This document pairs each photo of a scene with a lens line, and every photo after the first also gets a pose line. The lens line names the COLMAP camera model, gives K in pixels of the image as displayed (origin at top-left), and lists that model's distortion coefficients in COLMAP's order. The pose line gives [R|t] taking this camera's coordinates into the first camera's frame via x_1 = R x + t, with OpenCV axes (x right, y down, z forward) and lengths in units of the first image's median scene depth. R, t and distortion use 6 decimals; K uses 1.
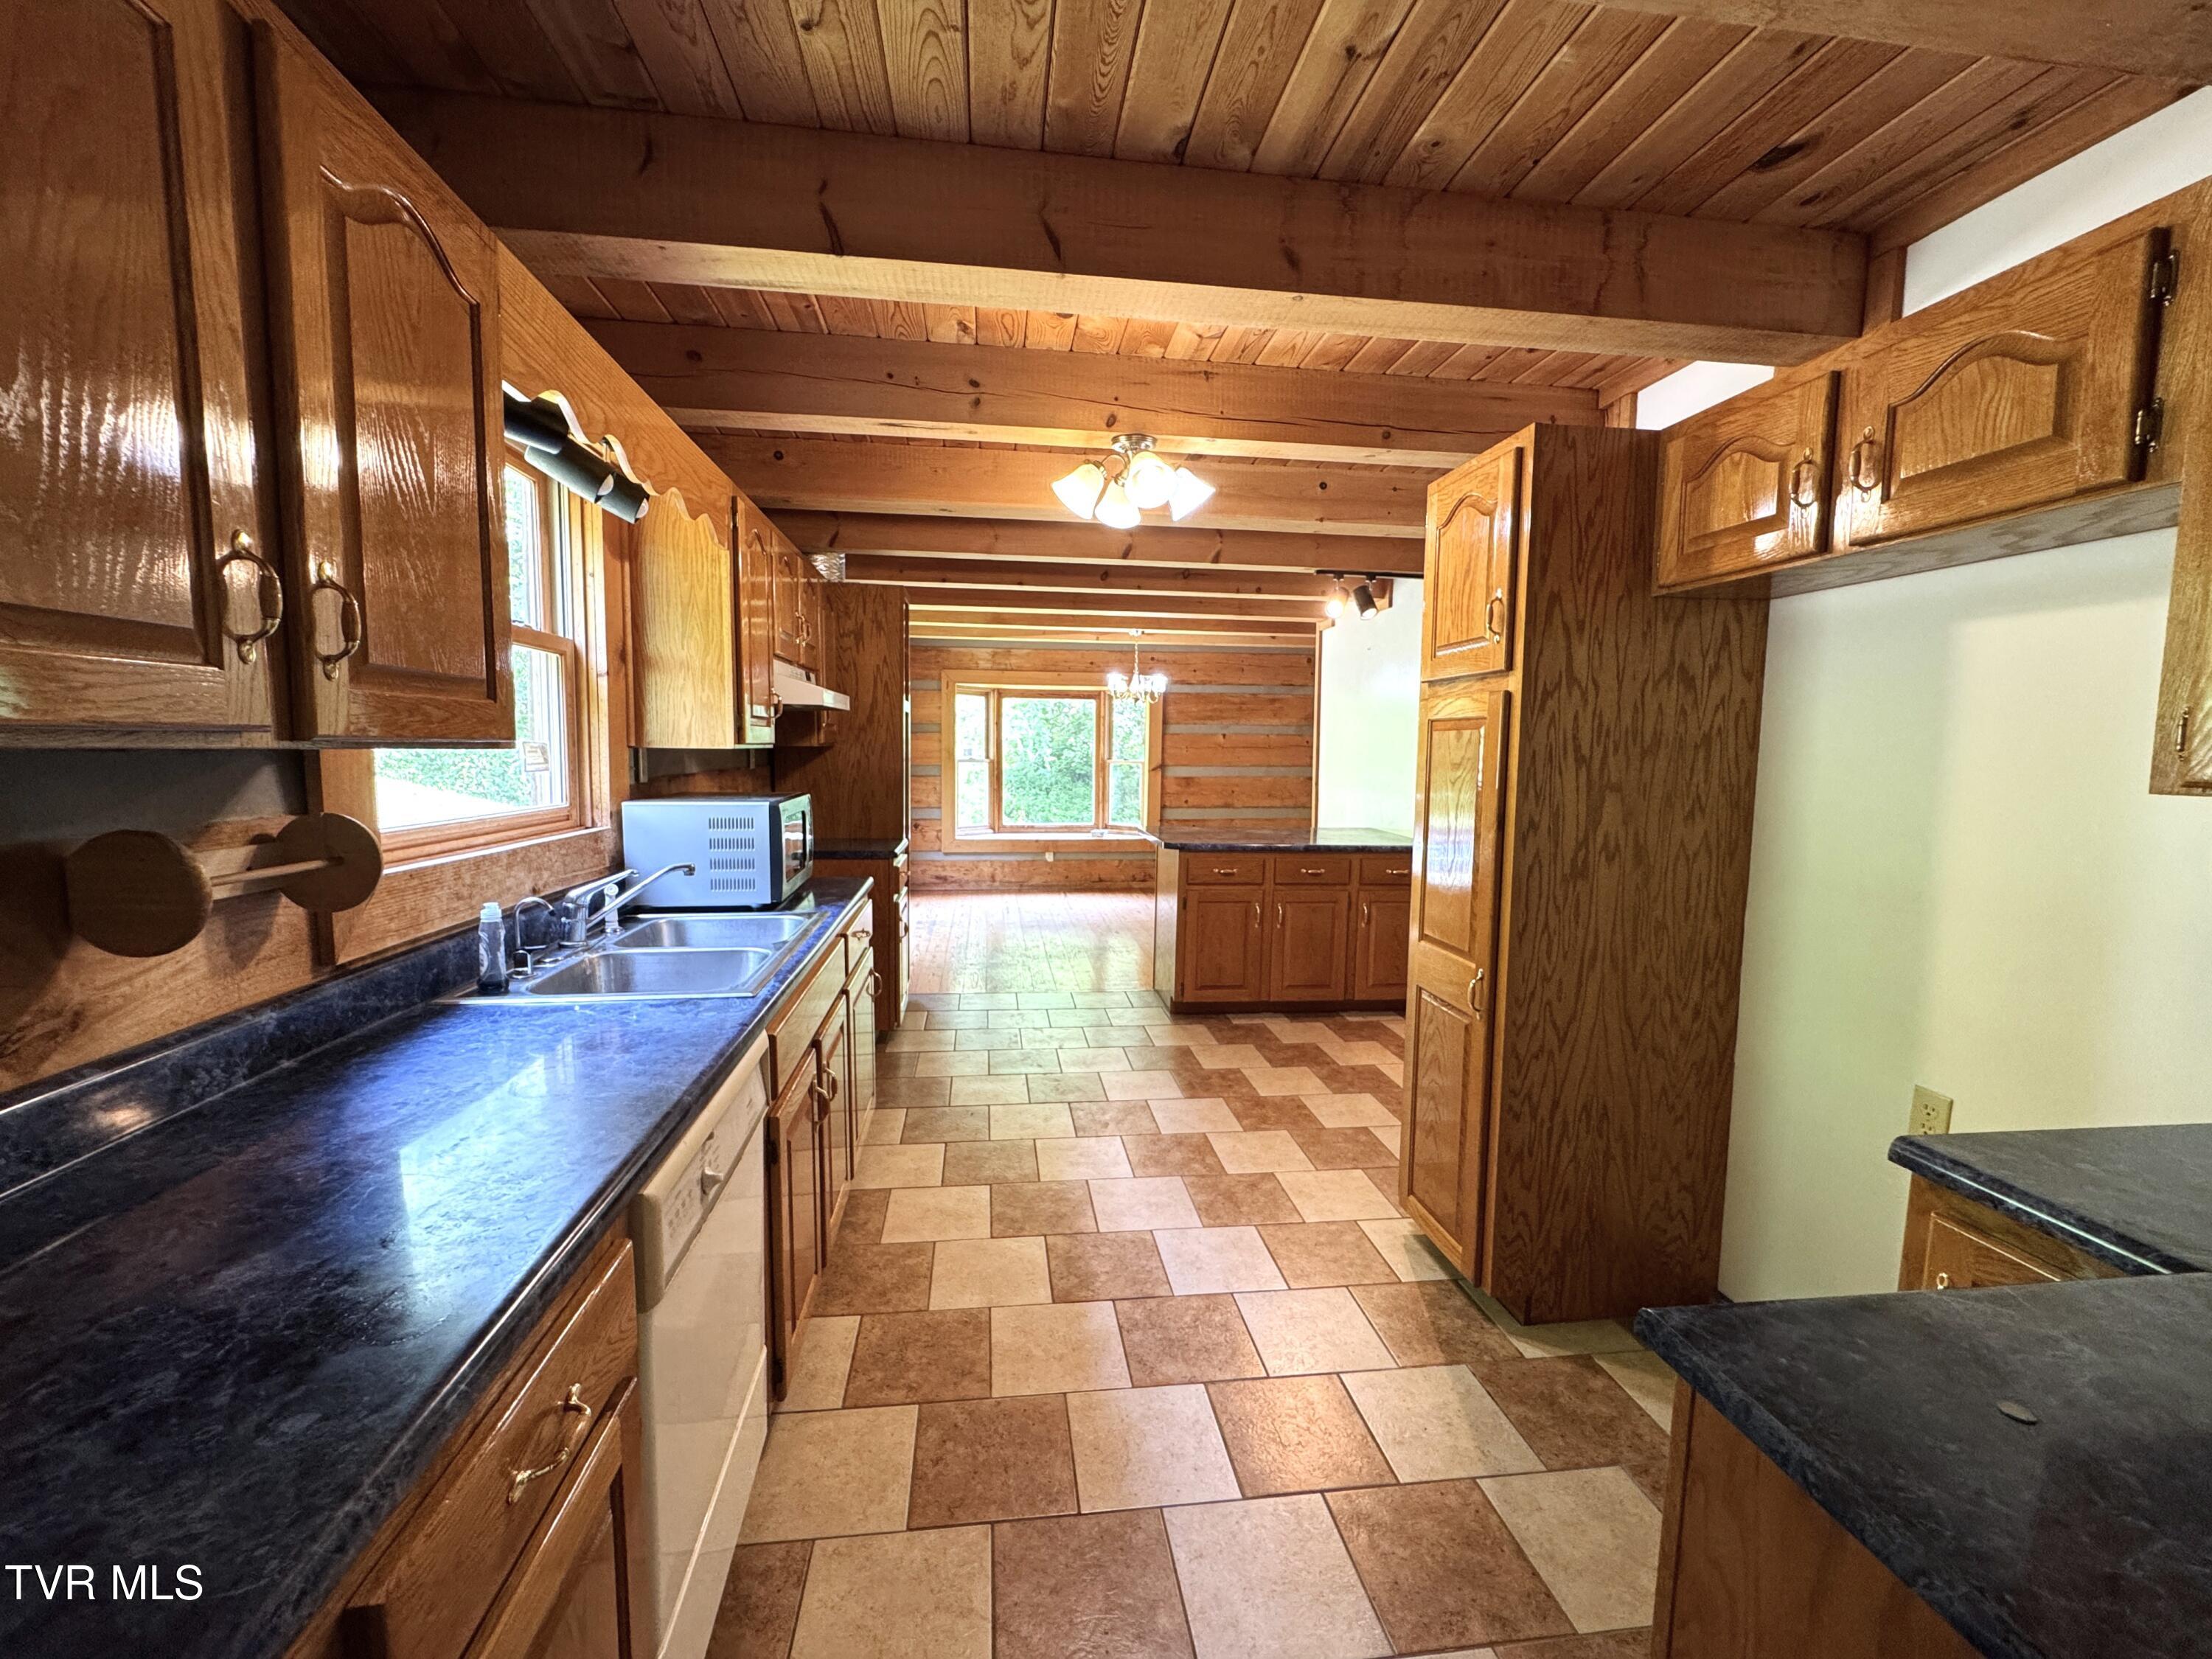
lens RADIAL K [[918.6, 0, 1104.2], [0, 918.6, 827.0], [0, 0, 1]] dist [-0.000216, 0.000093]
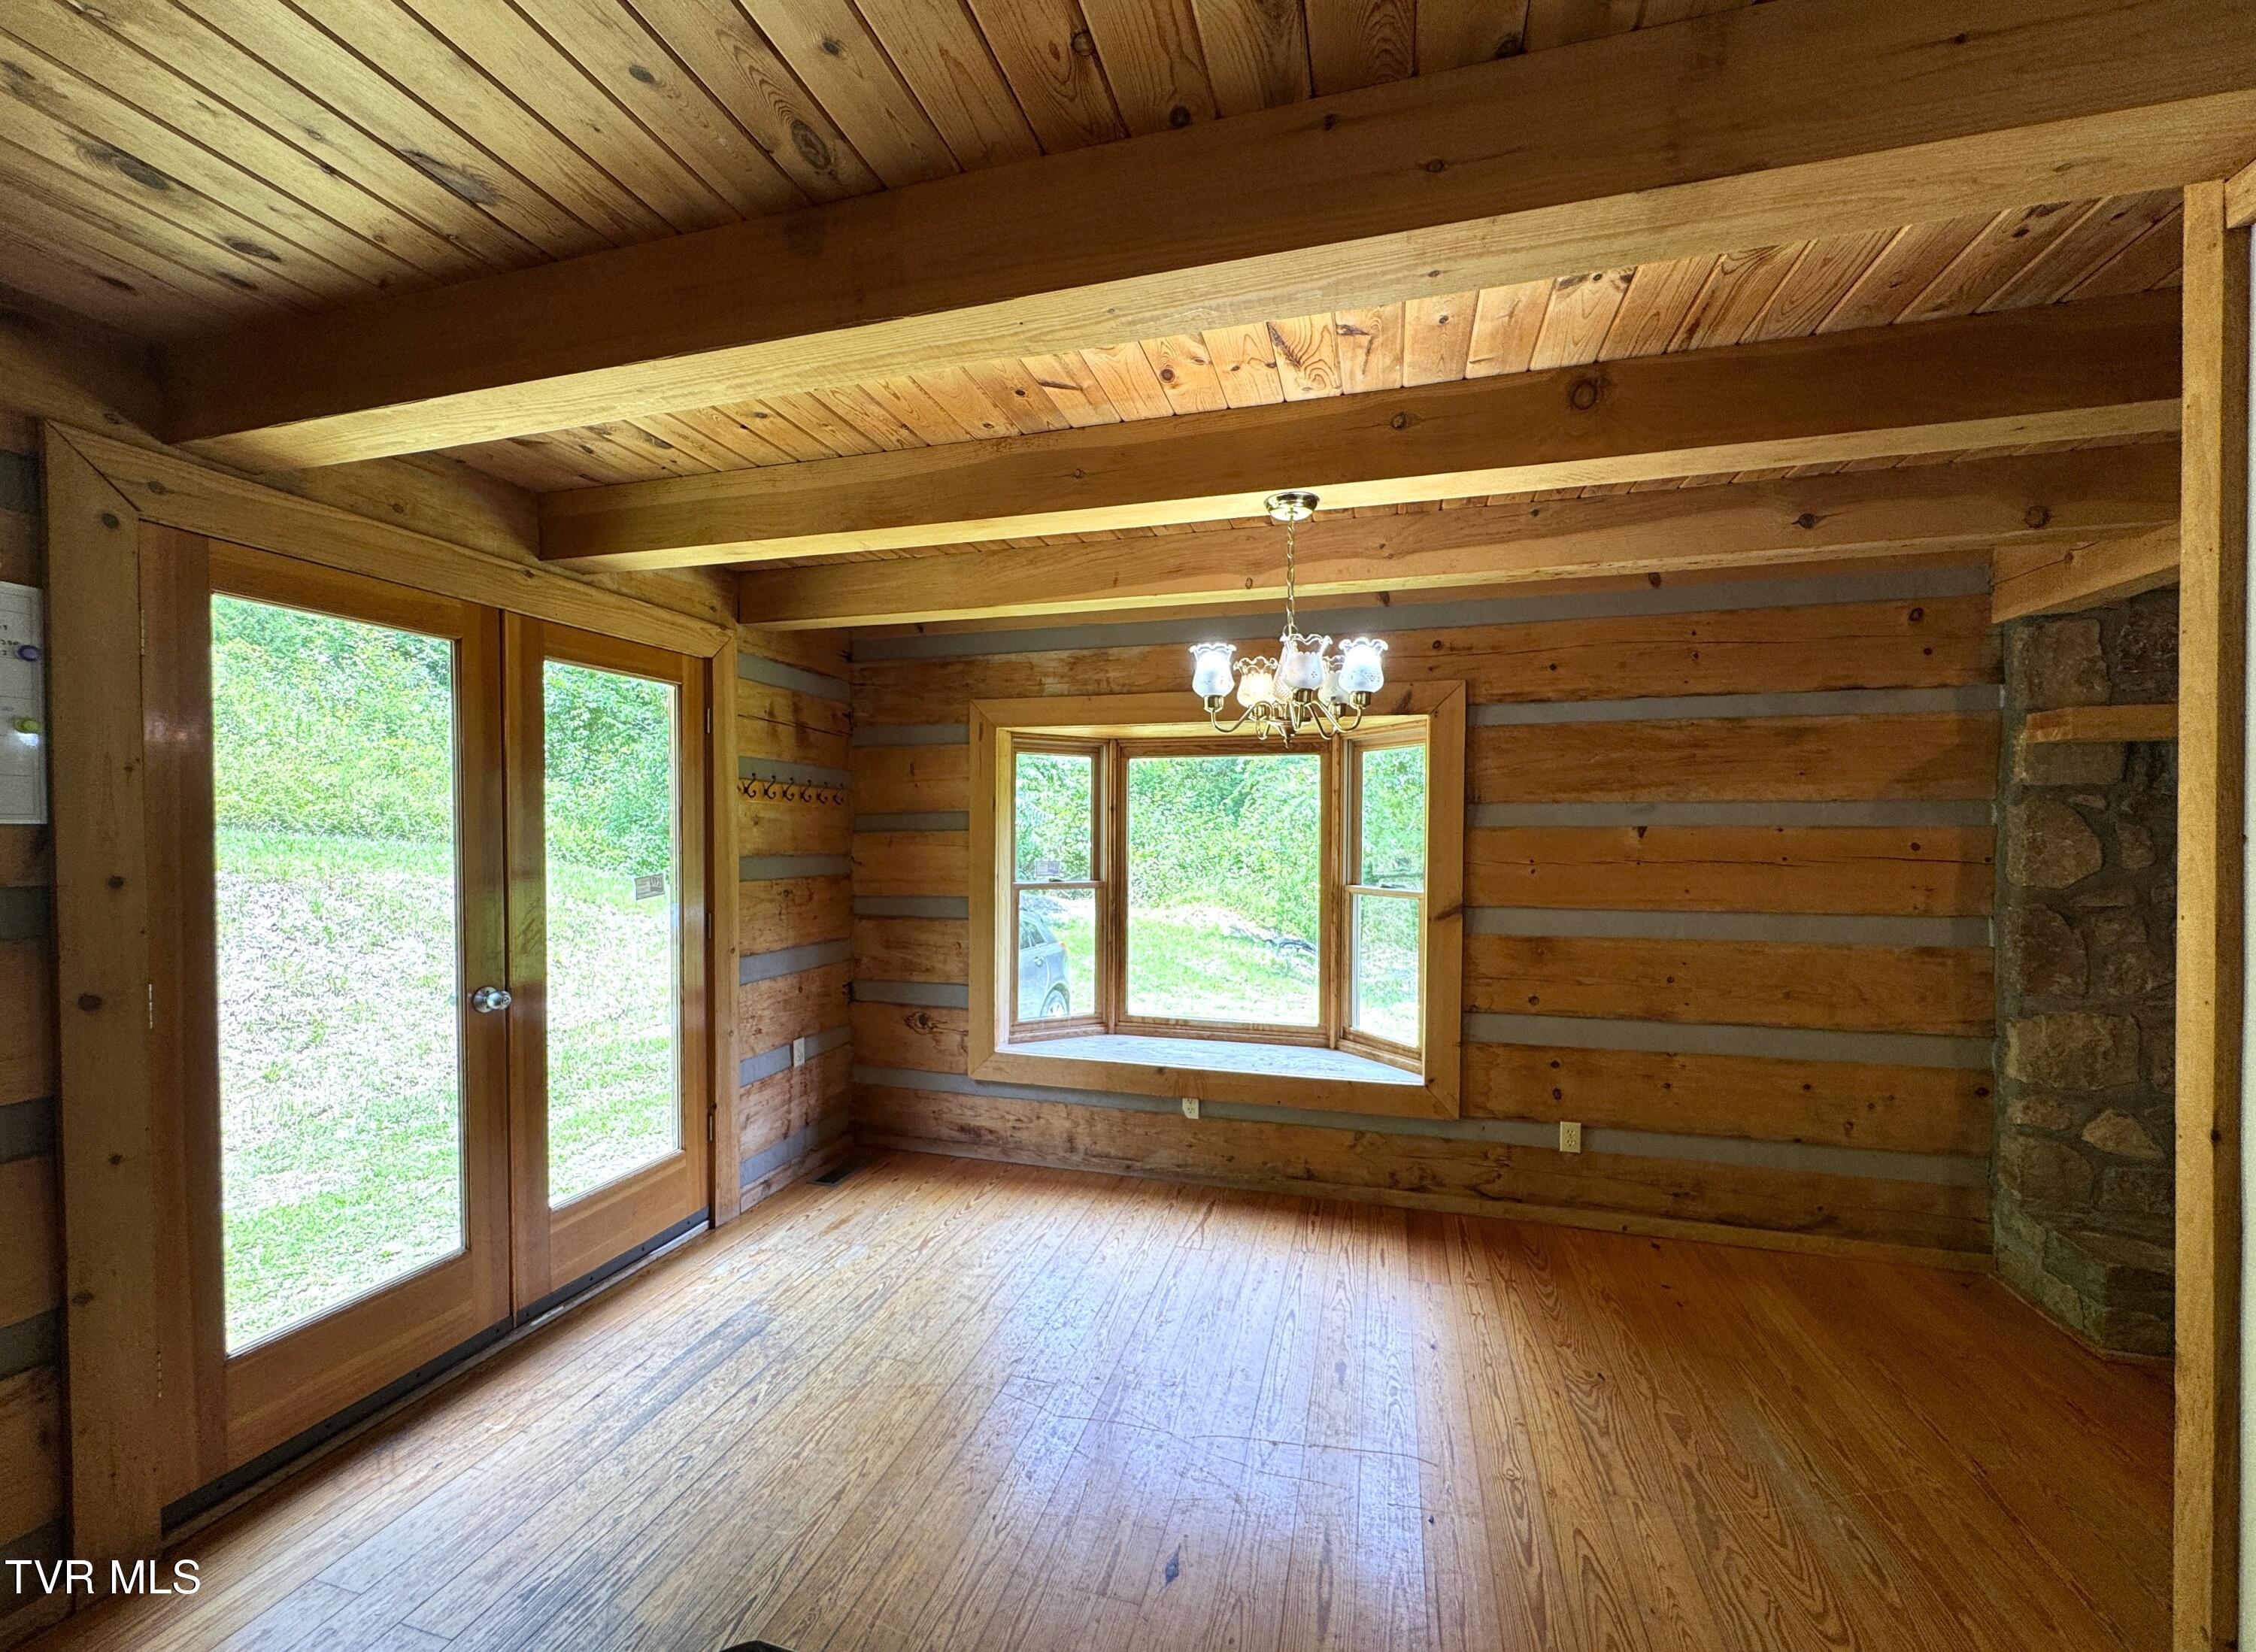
lens RADIAL K [[895.5, 0, 1132.5], [0, 895.5, 842.9], [0, 0, 1]] dist [-0.001828, -0.000359]
pose [[0.918507, -0.001975, -0.395401, 0.083844], [-0.027314, 0.997282, -0.068430, -0.063633], [0.394461, 0.073654, 0.915956, 0.579751]]
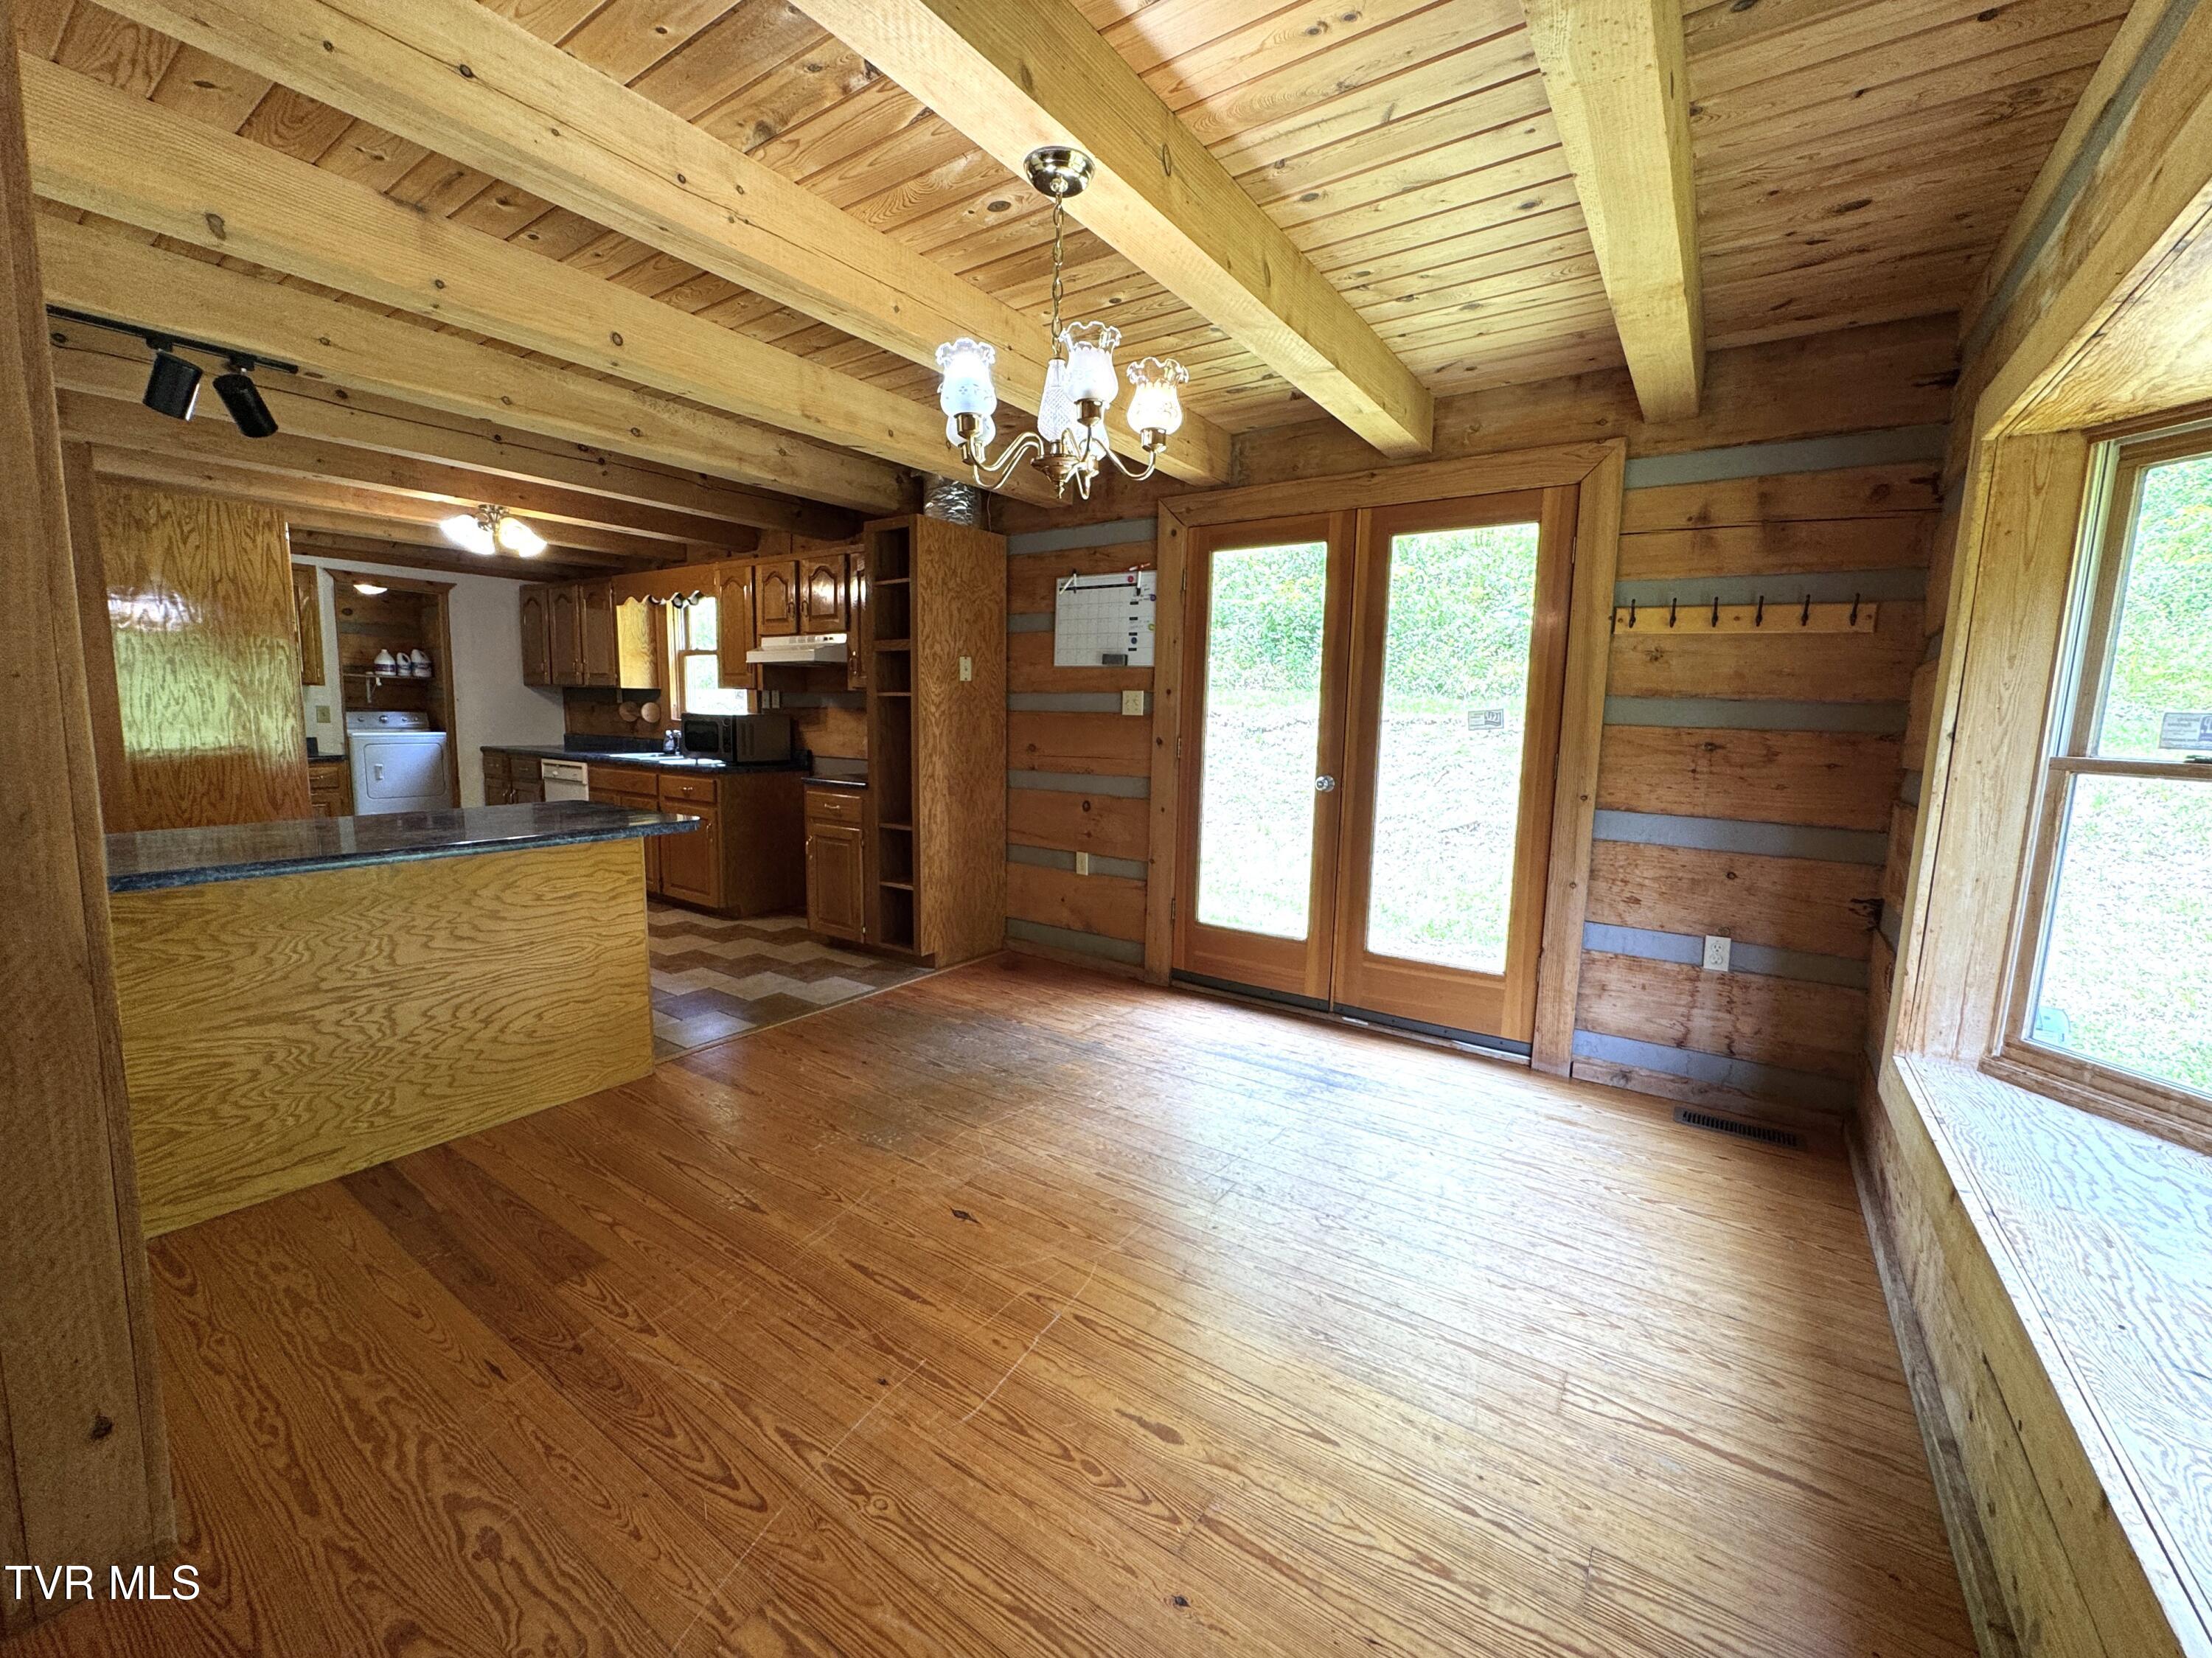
lens RADIAL K [[893.5, 0, 1101.4], [0, 893.5, 827.5], [0, 0, 1]] dist [0.000047, 0.000029]
pose [[-0.673539, 0.068438, -0.735977, 0.170208], [-0.095880, 0.979202, 0.178801, -0.073067], [0.732907, 0.190995, -0.652969, 0.974550]]
